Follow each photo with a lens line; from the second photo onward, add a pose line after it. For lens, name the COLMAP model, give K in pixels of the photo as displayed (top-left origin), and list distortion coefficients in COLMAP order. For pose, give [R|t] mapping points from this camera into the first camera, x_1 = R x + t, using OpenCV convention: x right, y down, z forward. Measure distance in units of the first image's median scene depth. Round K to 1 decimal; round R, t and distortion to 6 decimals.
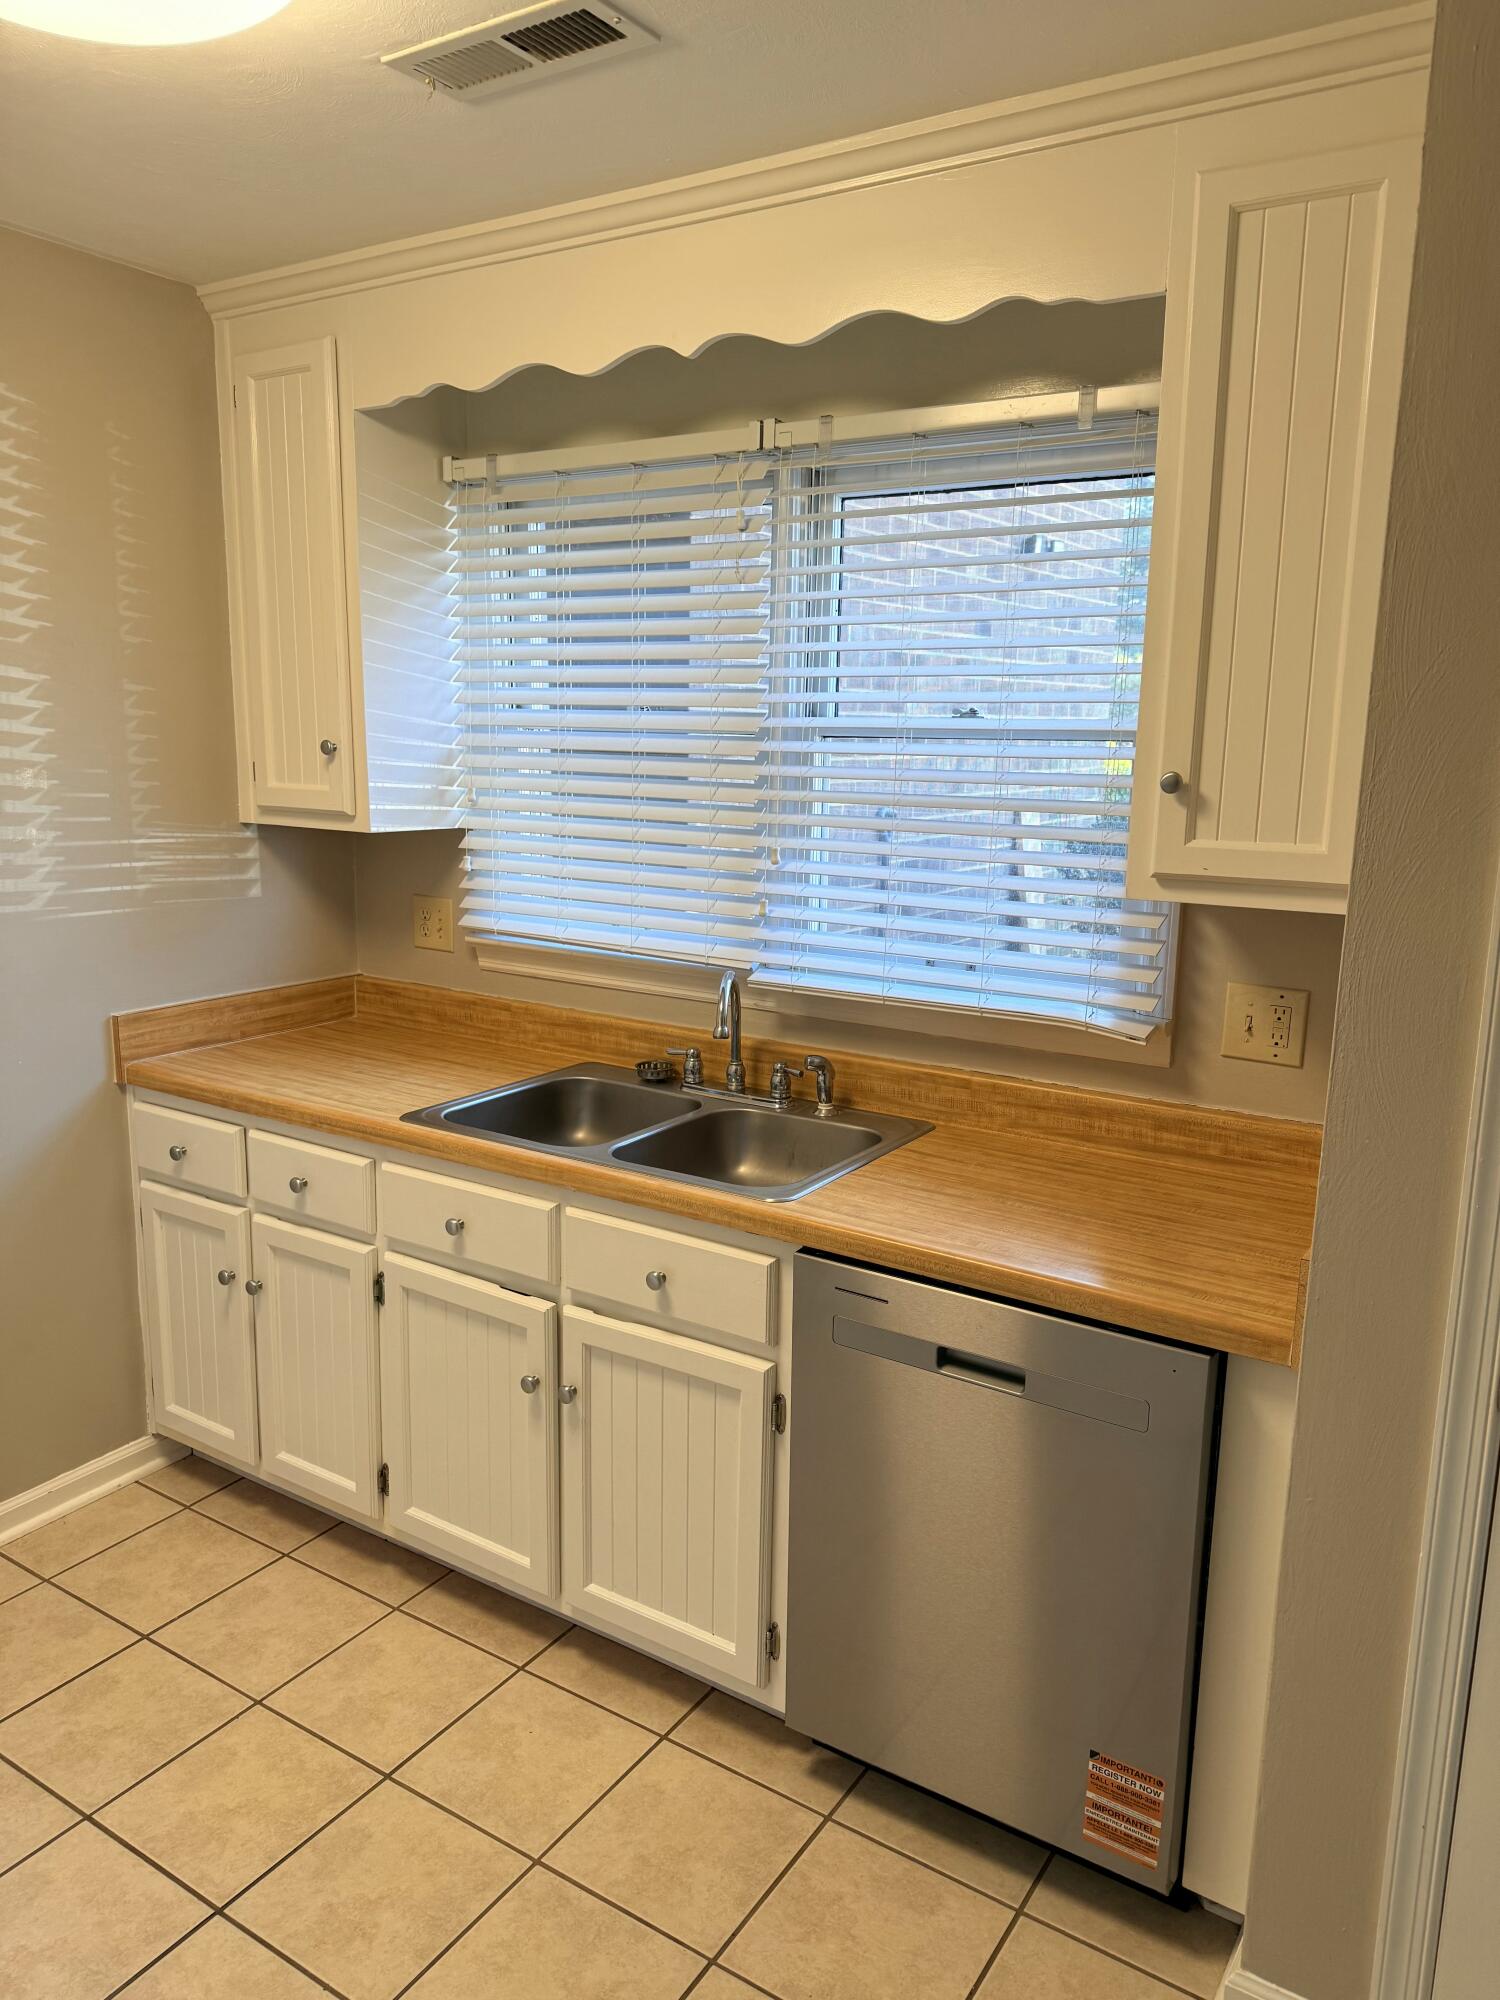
lens RADIAL K [[1410.7, 0, 766.7], [0, 1410.7, 1006.6], [0, 0, 1]] dist [0.047043, -0.059203]
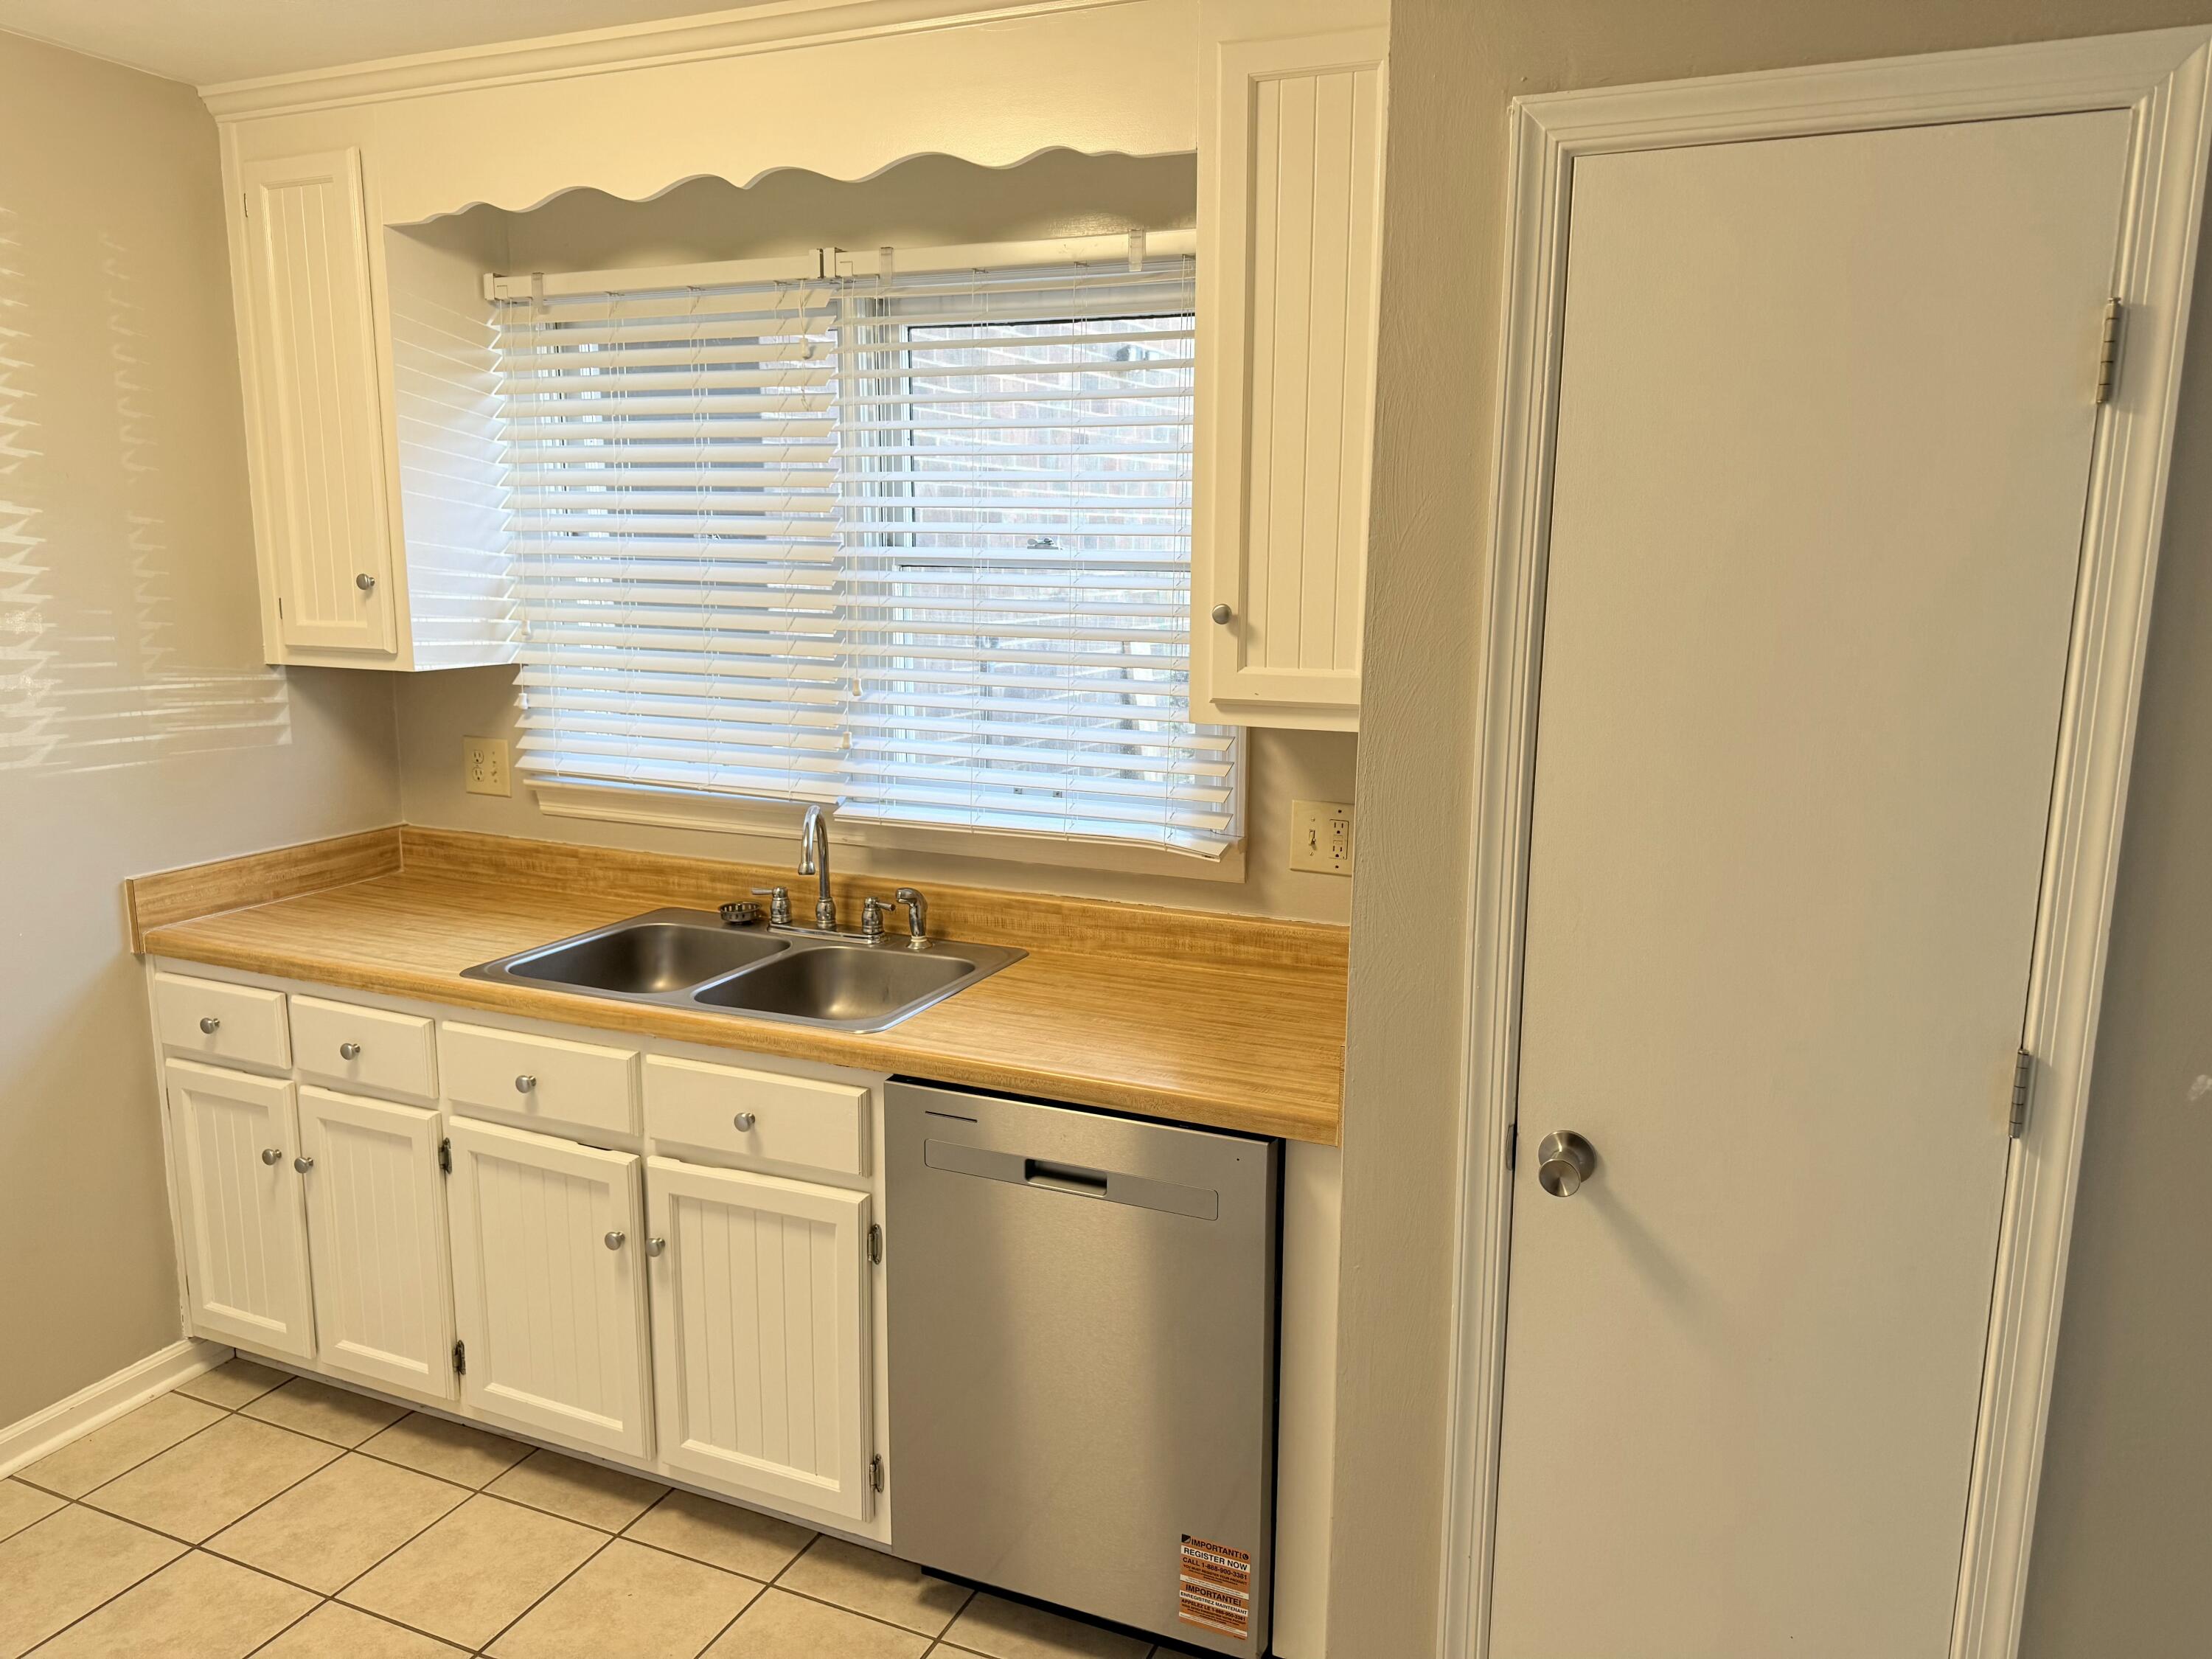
lens RADIAL K [[1560.3, 0, 1120.6], [0, 1560.3, 833.5], [0, 0, 1]] dist [0.047043, -0.059203]
pose [[0.987704, -0.038170, 0.151603, 0.019326], [0.039346, 0.999214, -0.004764, 0.007548], [-0.151302, 0.010670, 0.988430, -0.103628]]
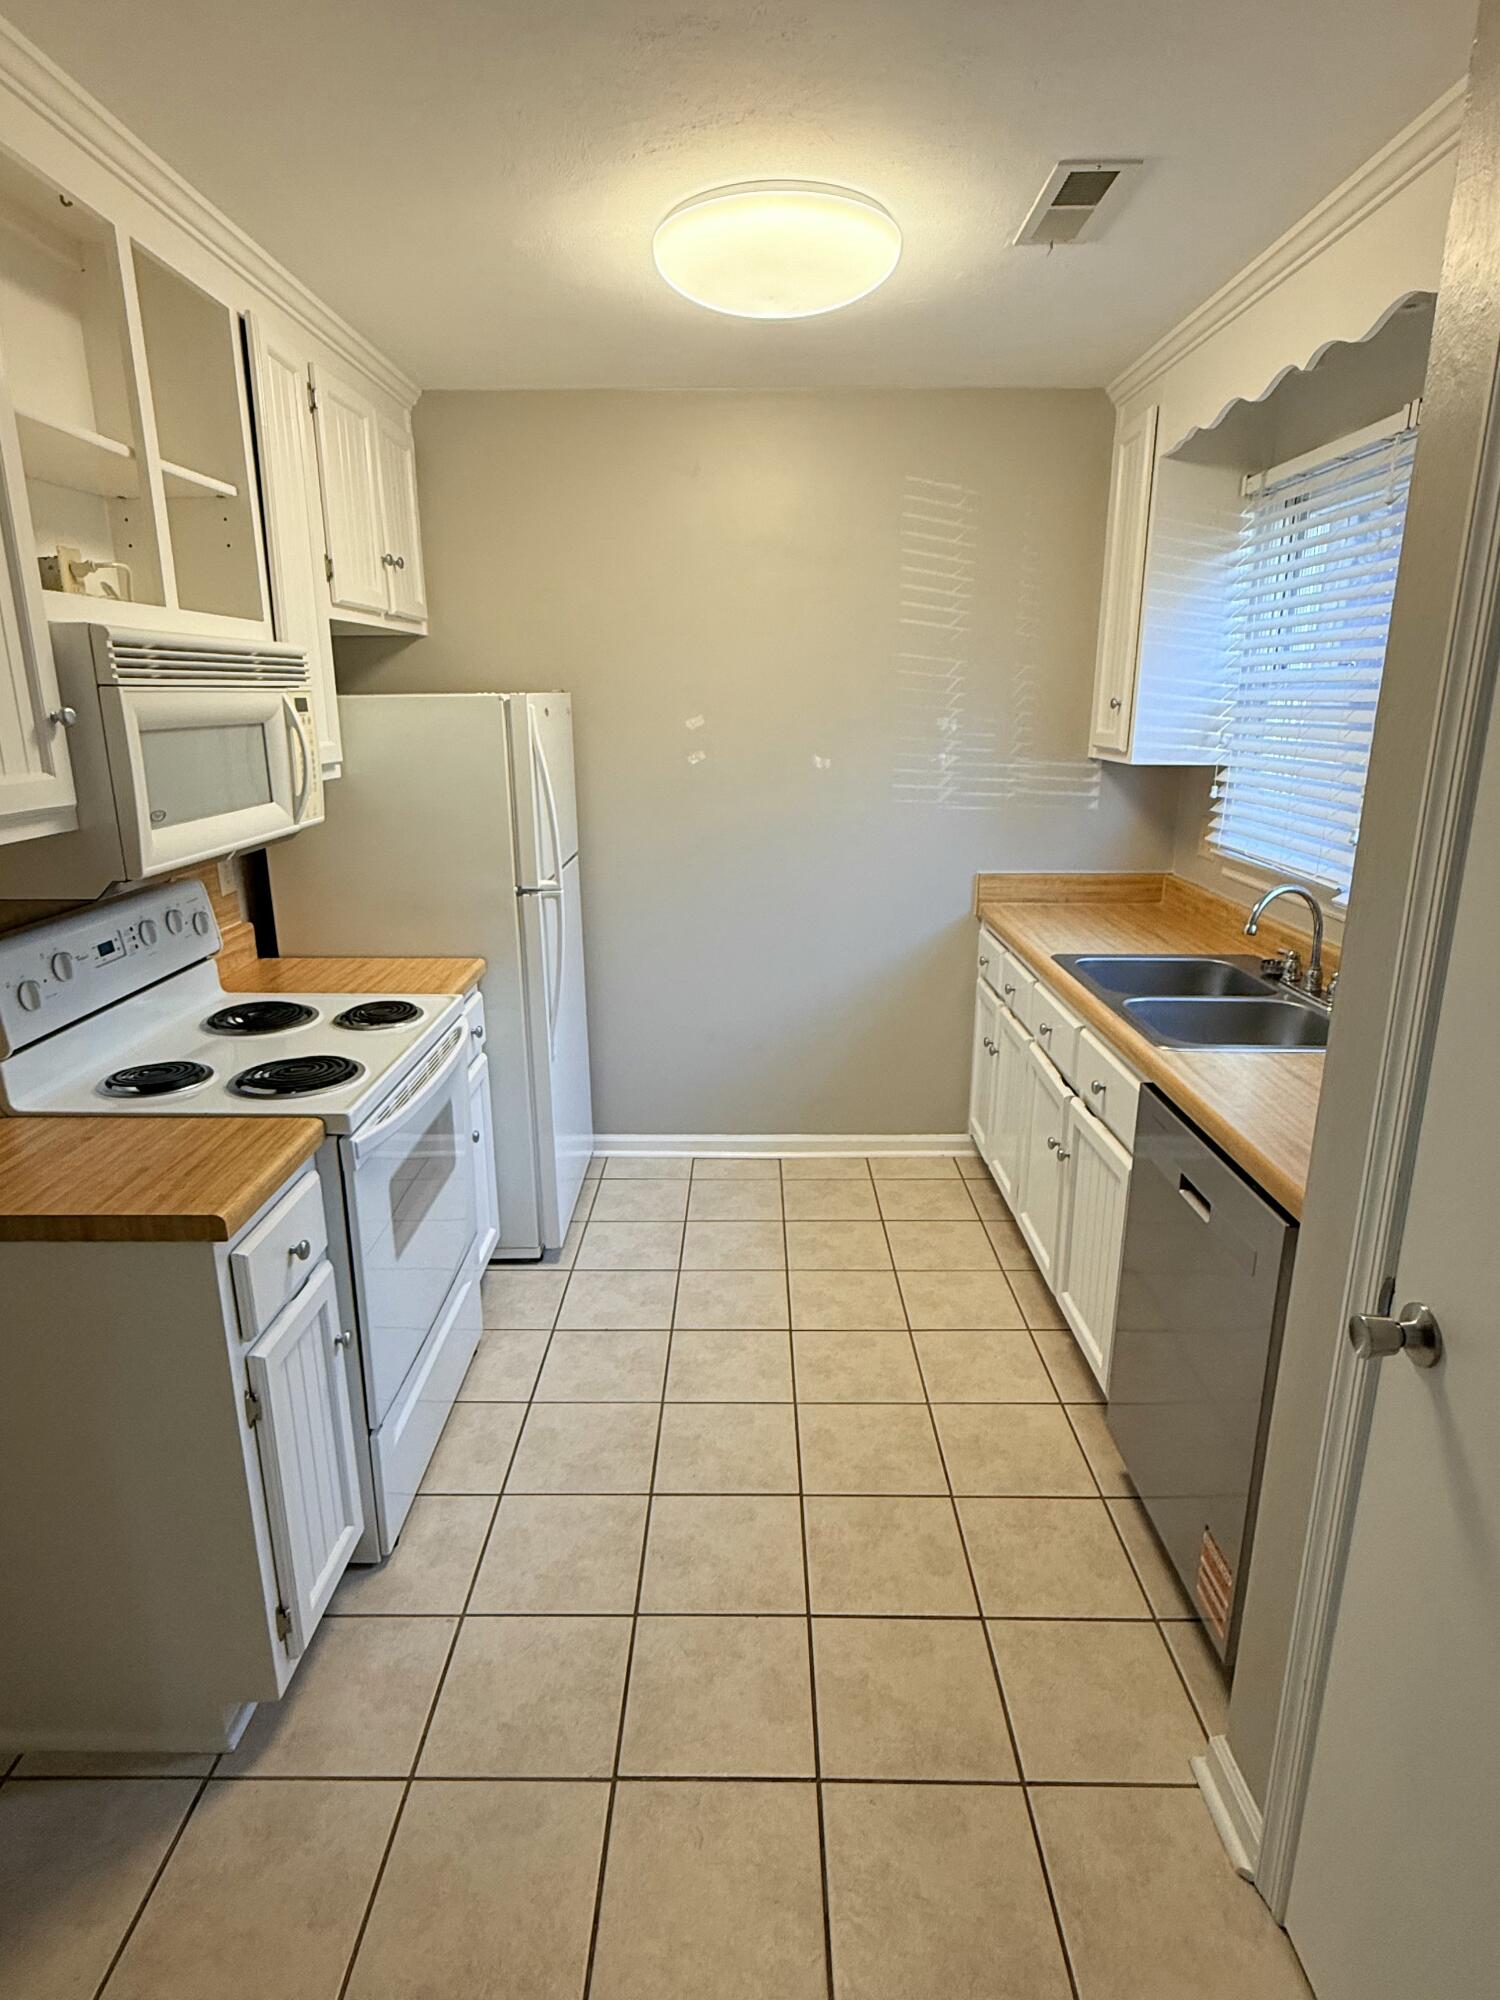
lens RADIAL K [[1094.9, 0, 747.2], [0, 1094.9, 1008.4], [0, 0, 1]] dist [-0.016236, -0.000573]
pose [[0.535394, 0.213978, -0.817047, 0.494441], [-0.153244, 0.975929, 0.155171, 0.004091], [0.830584, 0.042129, 0.555298, 0.099182]]
